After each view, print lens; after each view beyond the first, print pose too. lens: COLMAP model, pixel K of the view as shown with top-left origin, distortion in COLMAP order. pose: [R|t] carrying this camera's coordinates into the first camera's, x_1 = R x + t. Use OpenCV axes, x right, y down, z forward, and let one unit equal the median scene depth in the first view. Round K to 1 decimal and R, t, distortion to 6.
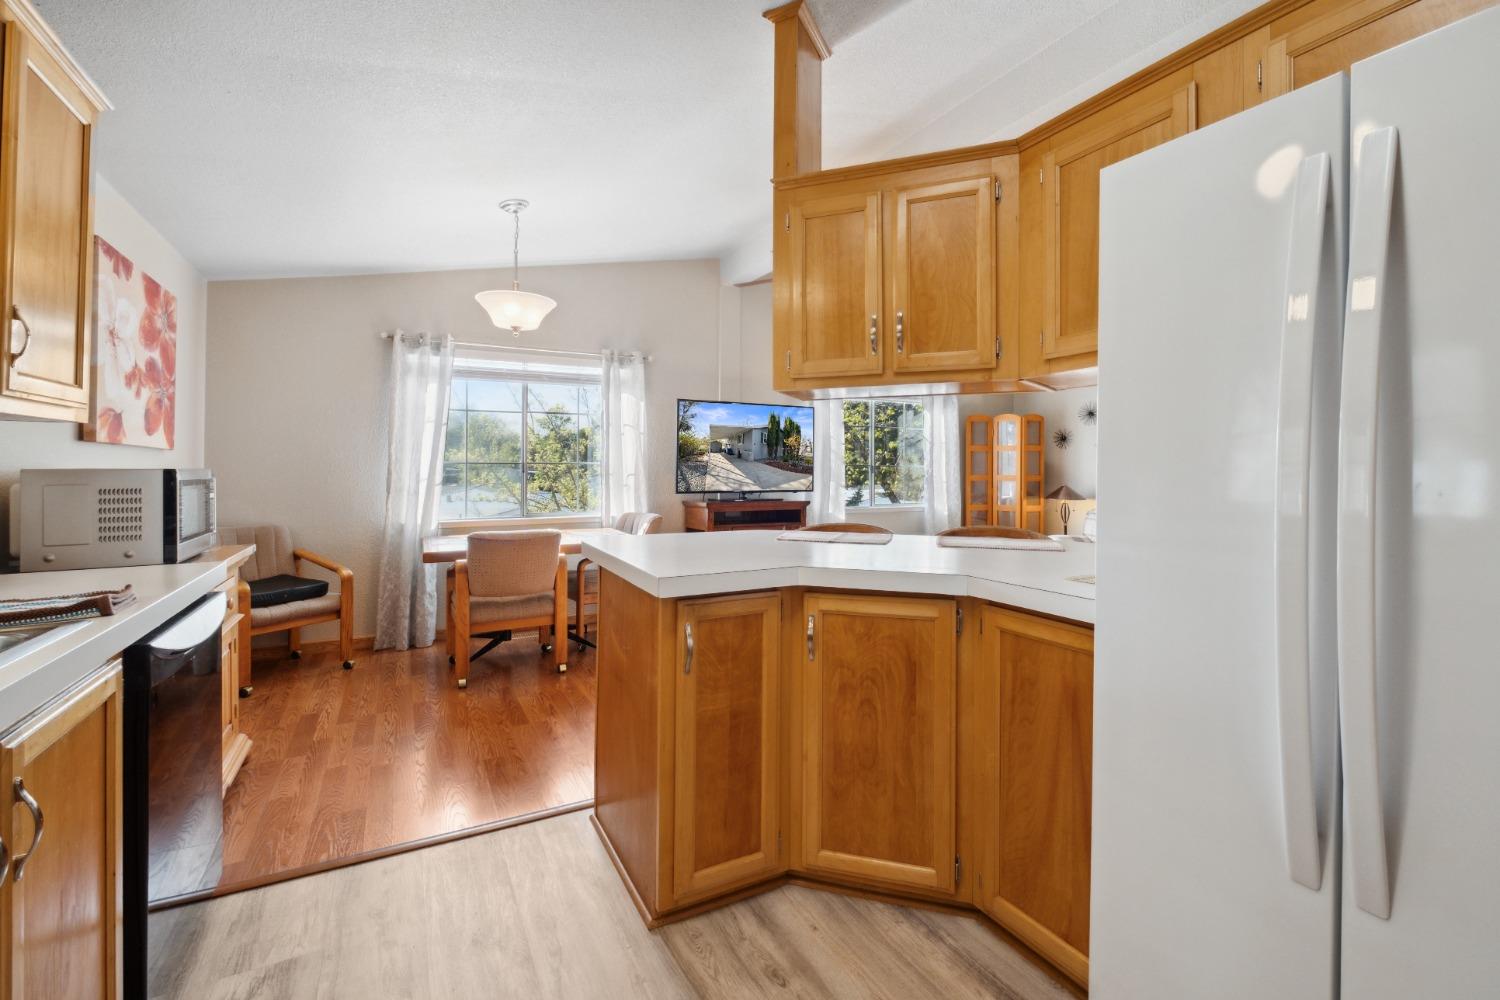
lens RADIAL K [[654.2, 0, 747.7], [0, 654.2, 456.7], [0, 0, 1]] dist [-0.007111, 0.001451]
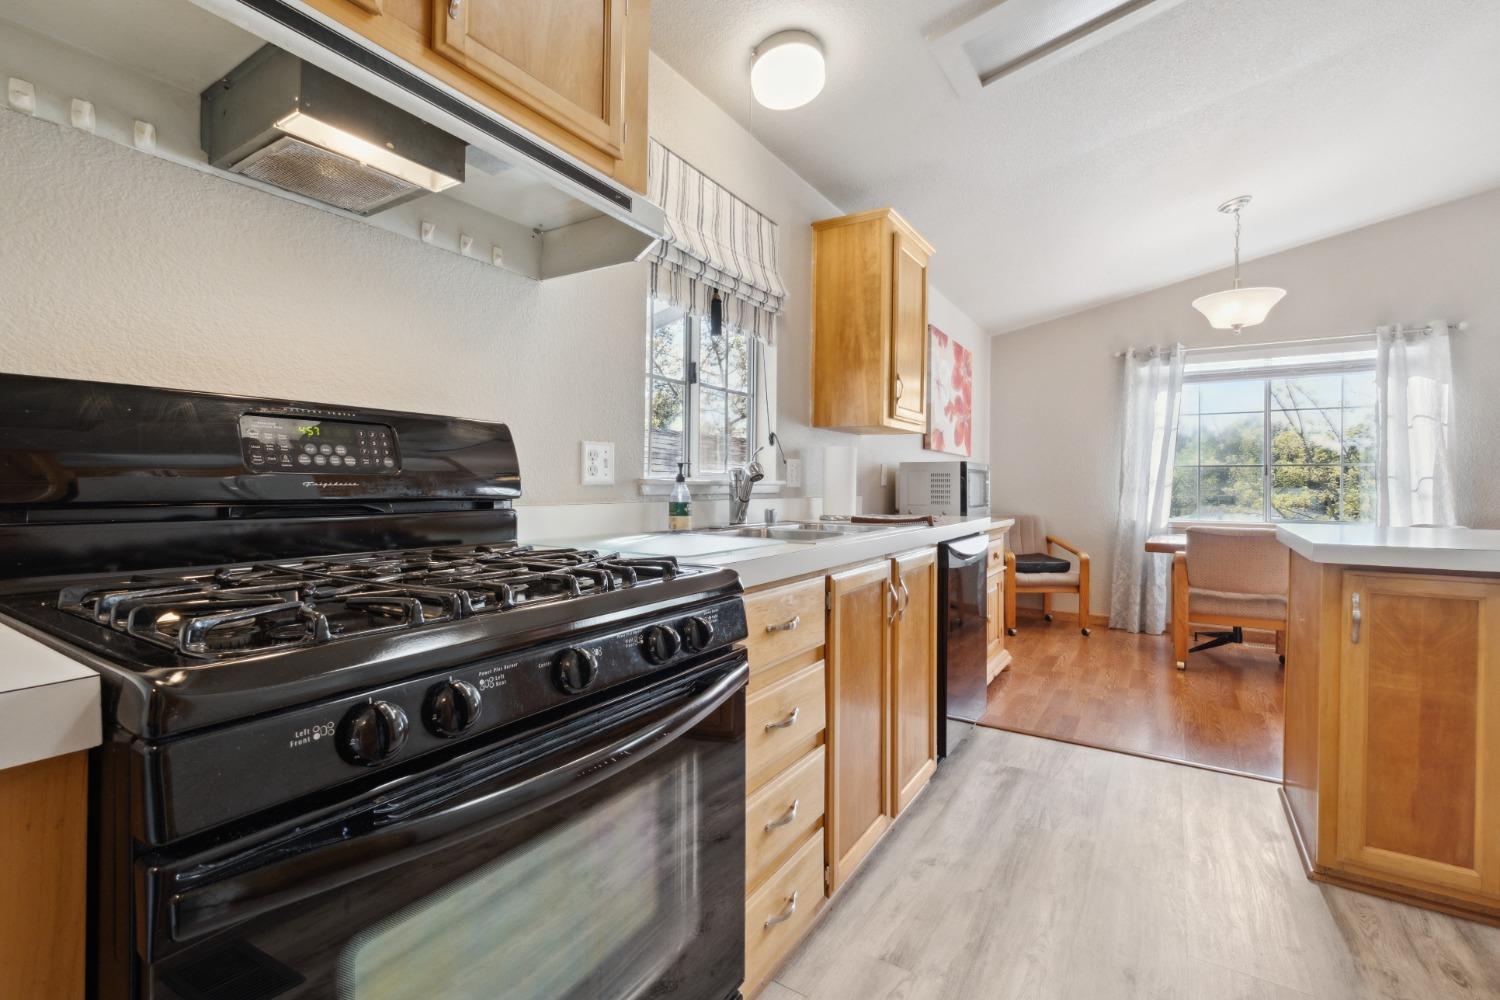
lens RADIAL K [[654.2, 0, 756.1], [0, 654.2, 488.6], [0, 0, 1]] dist [-0.007111, 0.001451]
pose [[0.492901, 0.008469, -0.870044, 0.156981], [0.007284, 0.999877, 0.013859, 0.035057], [0.870055, -0.013169, 0.492779, -0.144124]]
